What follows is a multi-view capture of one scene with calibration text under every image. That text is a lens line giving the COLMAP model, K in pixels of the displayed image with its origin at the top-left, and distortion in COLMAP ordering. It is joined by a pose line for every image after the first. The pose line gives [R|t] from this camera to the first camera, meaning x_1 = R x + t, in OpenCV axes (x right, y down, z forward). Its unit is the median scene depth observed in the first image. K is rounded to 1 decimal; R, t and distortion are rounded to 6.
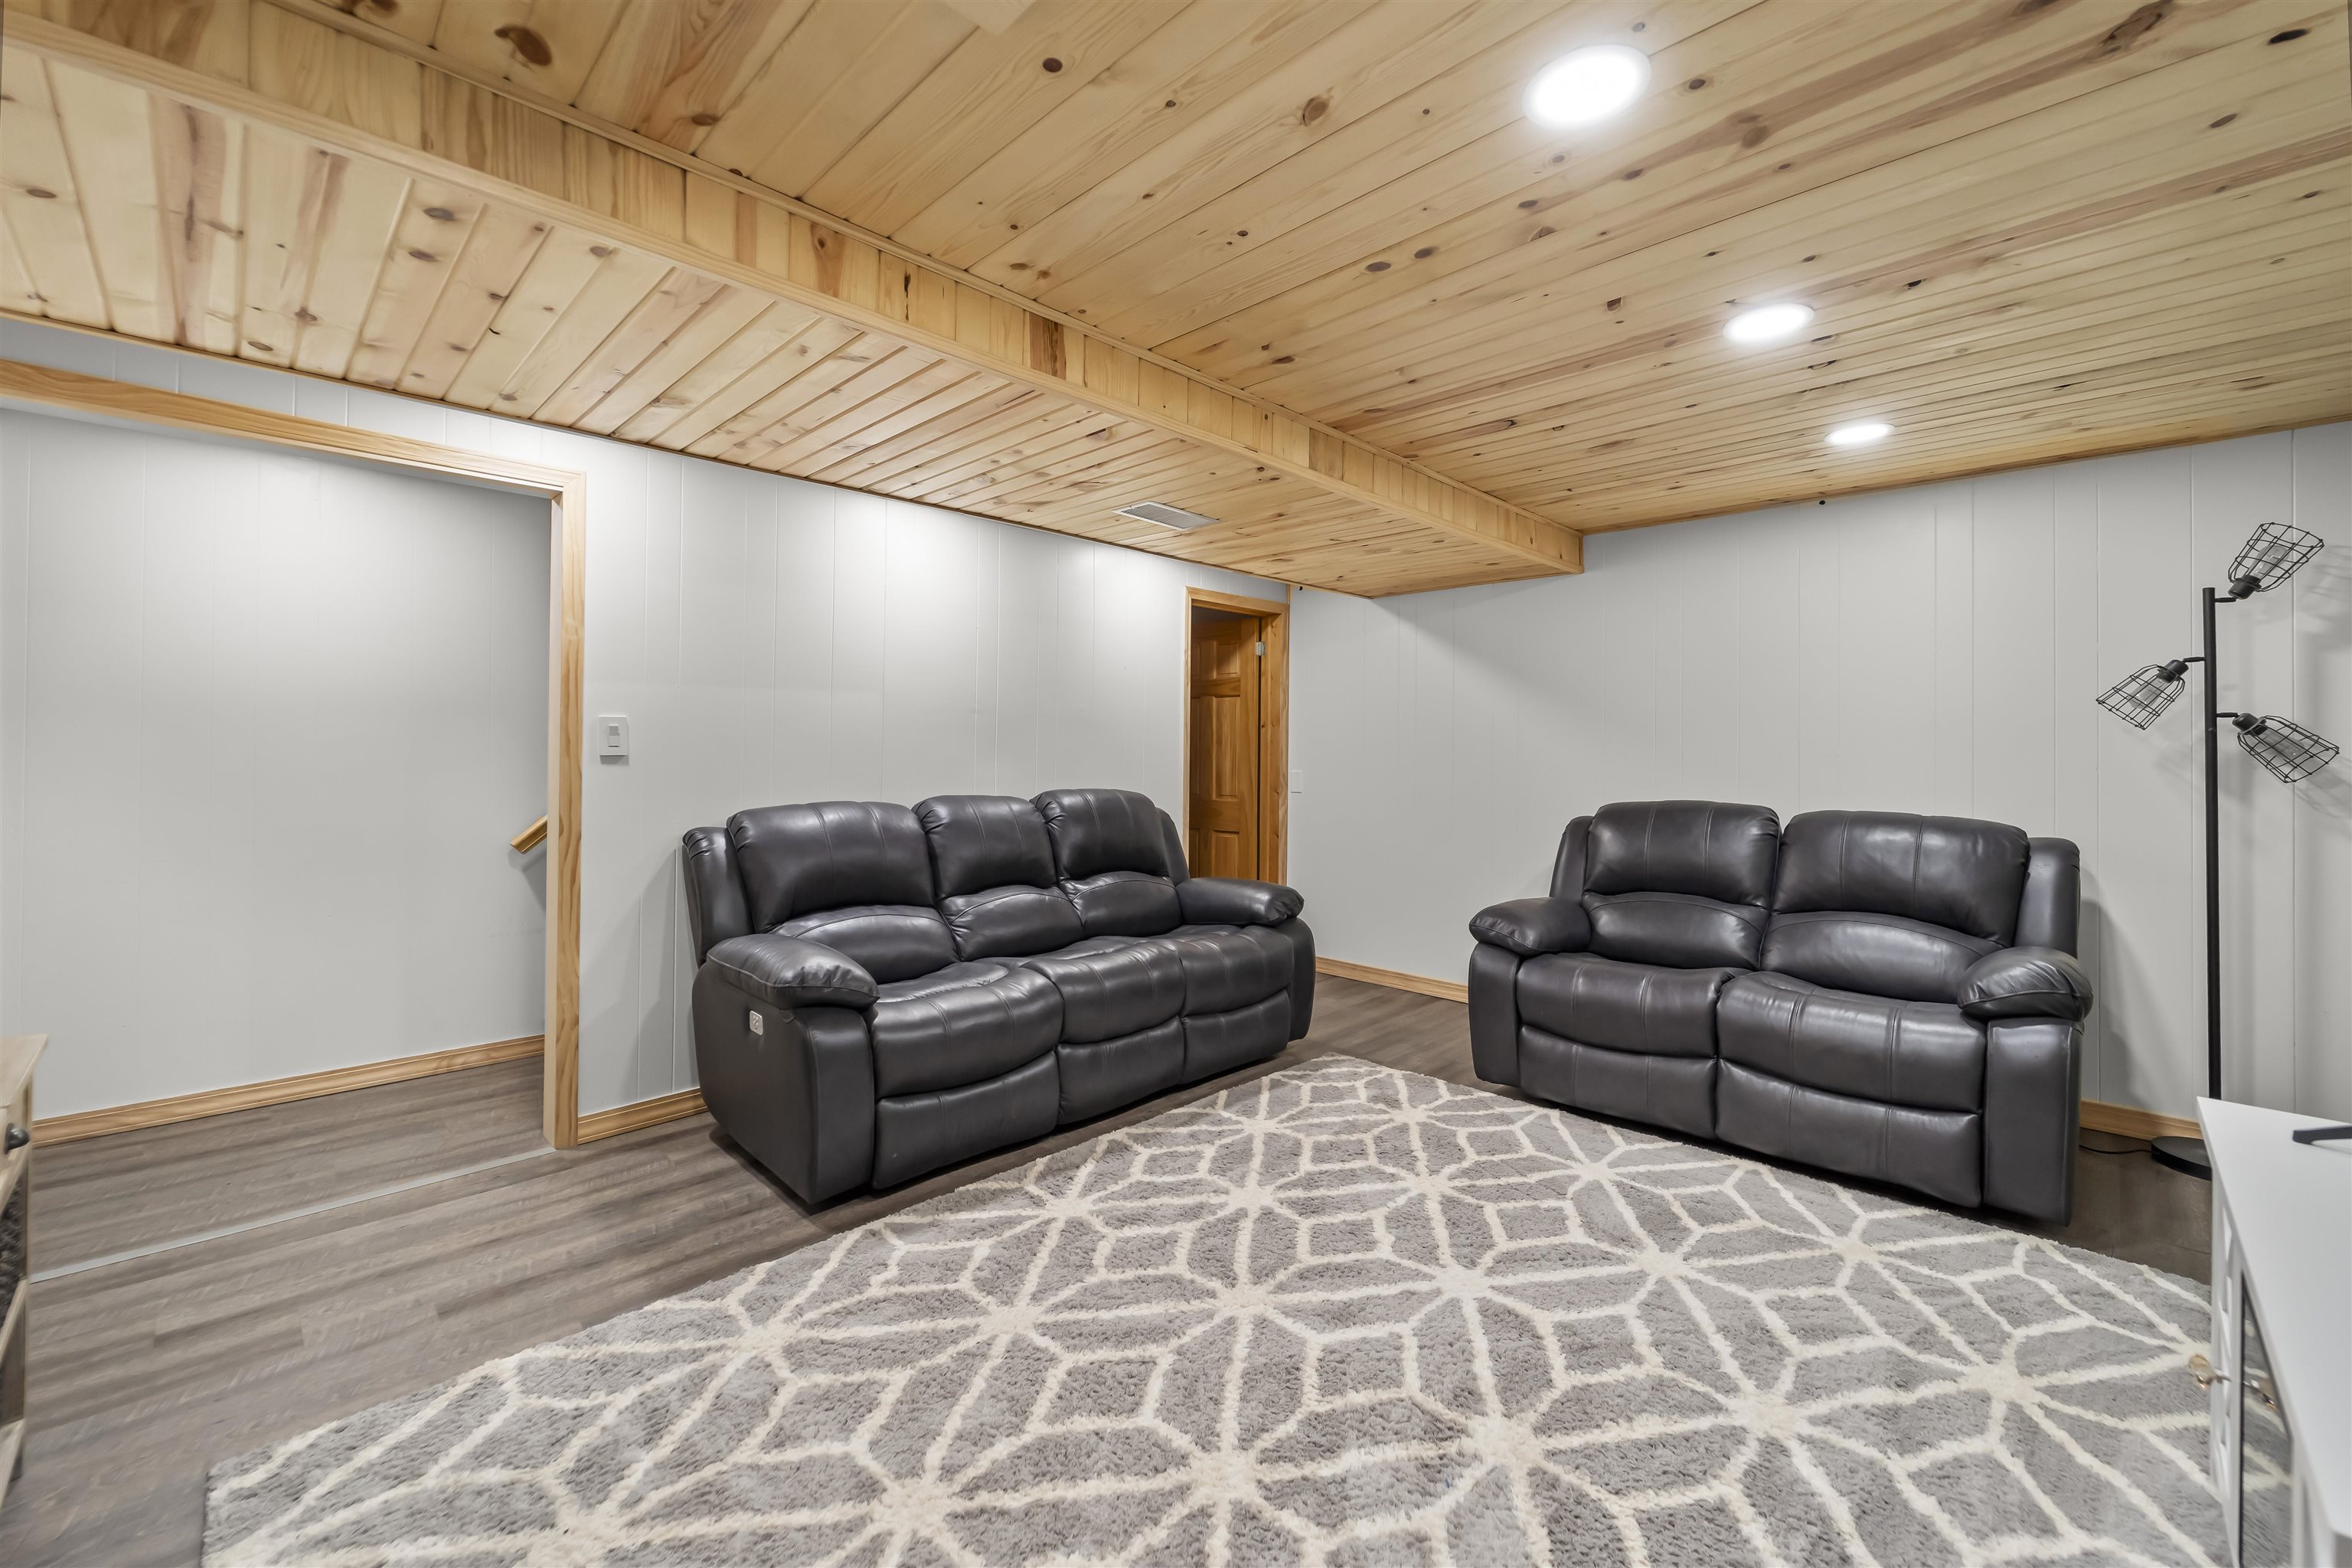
lens RADIAL K [[945.9, 0, 1178.6], [0, 945.9, 762.1], [0, 0, 1]] dist [-0.000752, -0.000259]
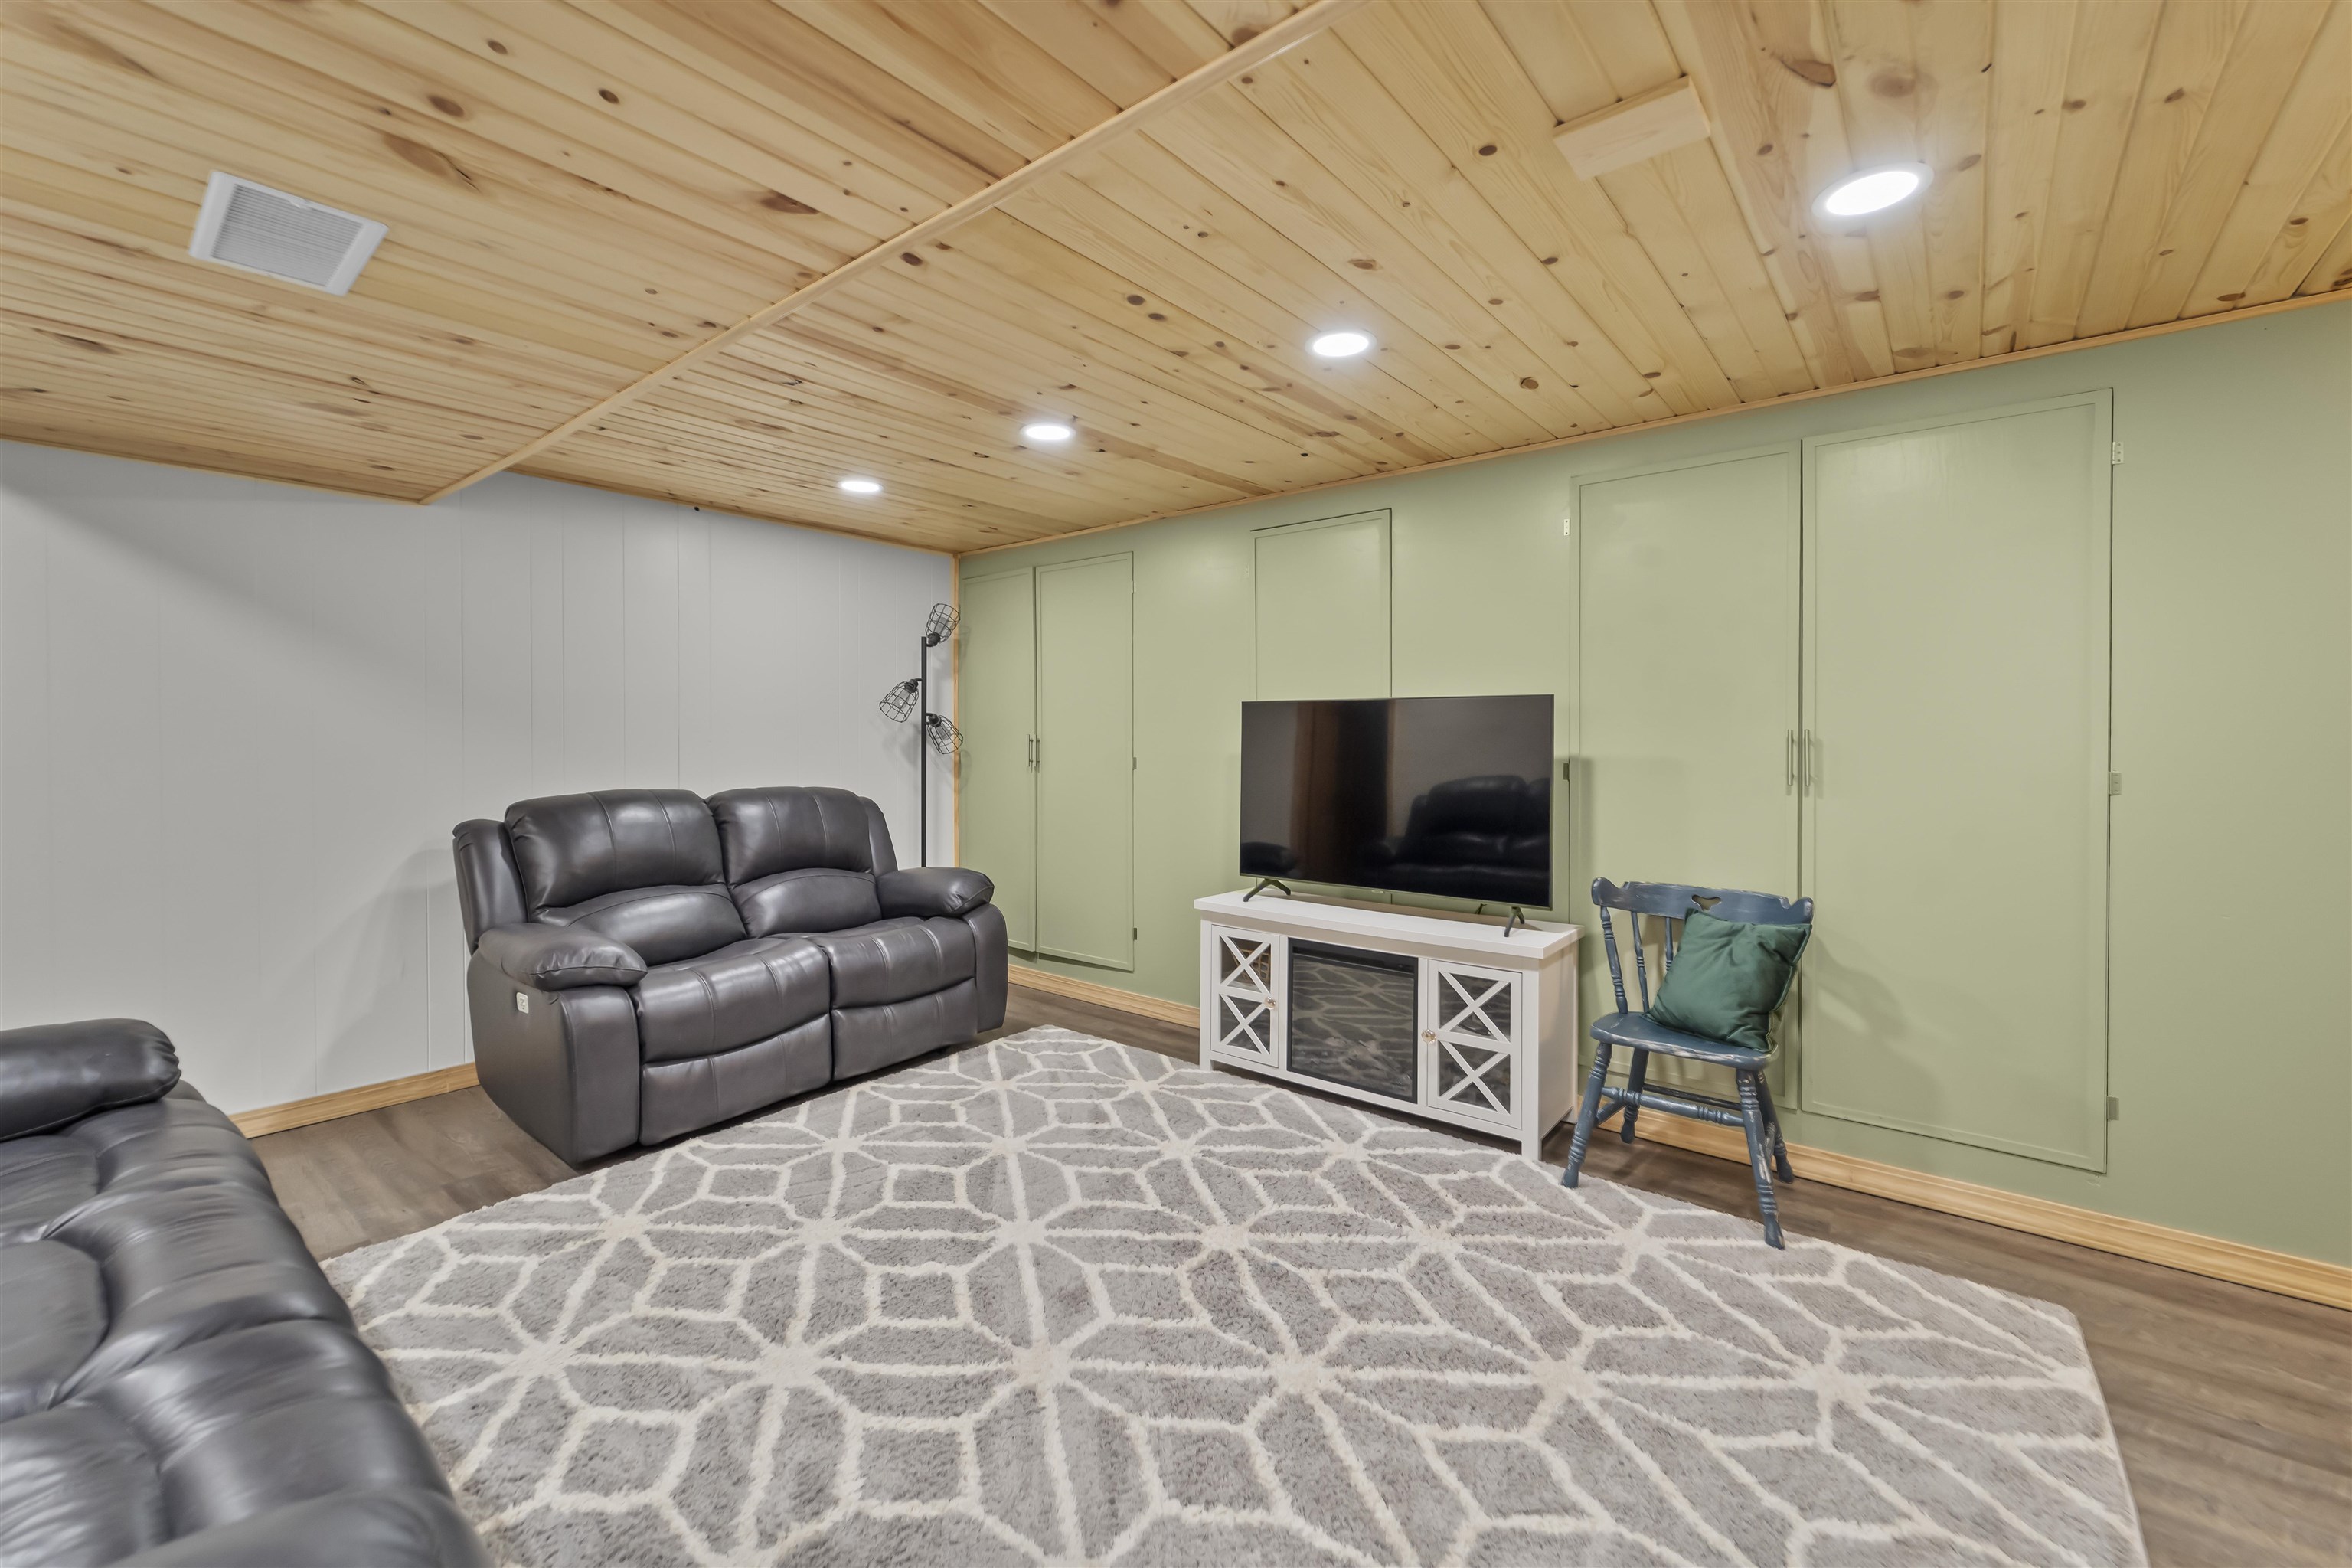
lens RADIAL K [[945.9, 0, 1178.6], [0, 945.9, 762.1], [0, 0, 1]] dist [-0.000752, -0.000259]
pose [[-0.092728, -0.033913, 0.995114, -0.659306], [0.012379, 0.999303, 0.035209, -0.019473], [-0.995615, 0.015583, -0.092244, 0.776707]]
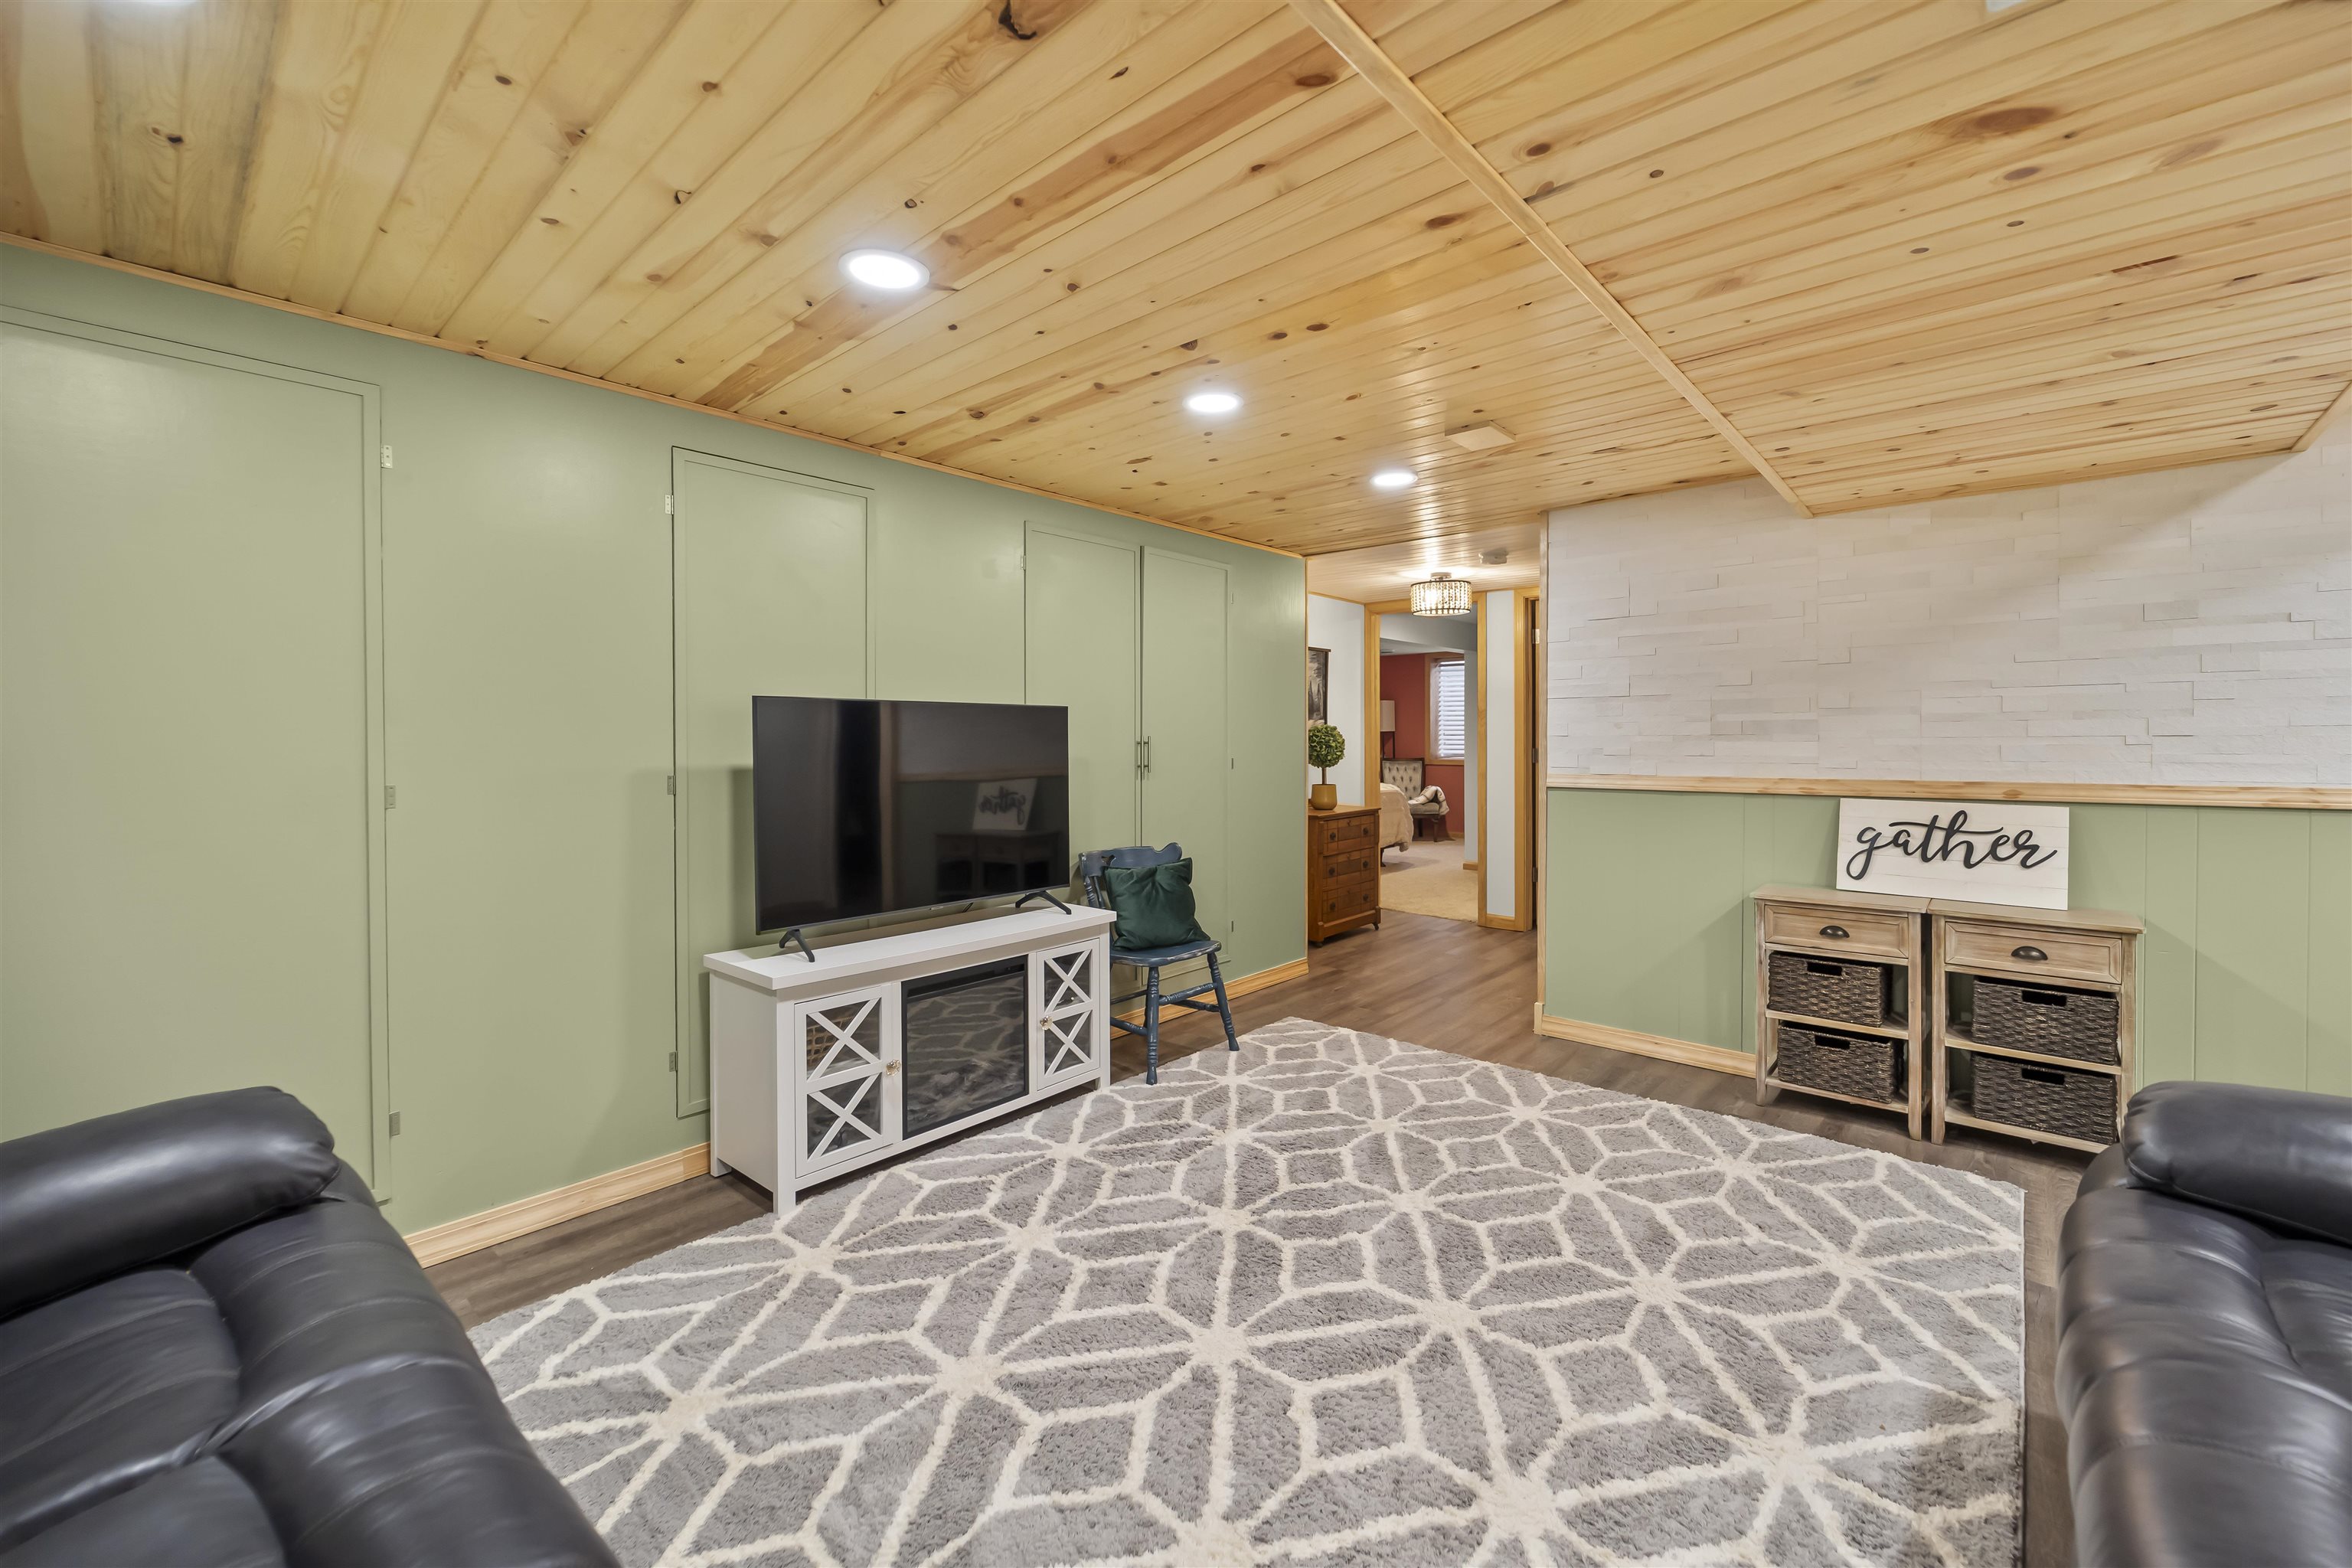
lens RADIAL K [[945.9, 0, 1178.6], [0, 945.9, 762.1], [0, 0, 1]] dist [-0.000752, -0.000259]
pose [[-0.998982, -0.003944, -0.044929, 0.324215], [-0.005684, 0.999236, 0.038673, -0.028132], [0.044742, 0.038889, -0.998241, 1.588982]]
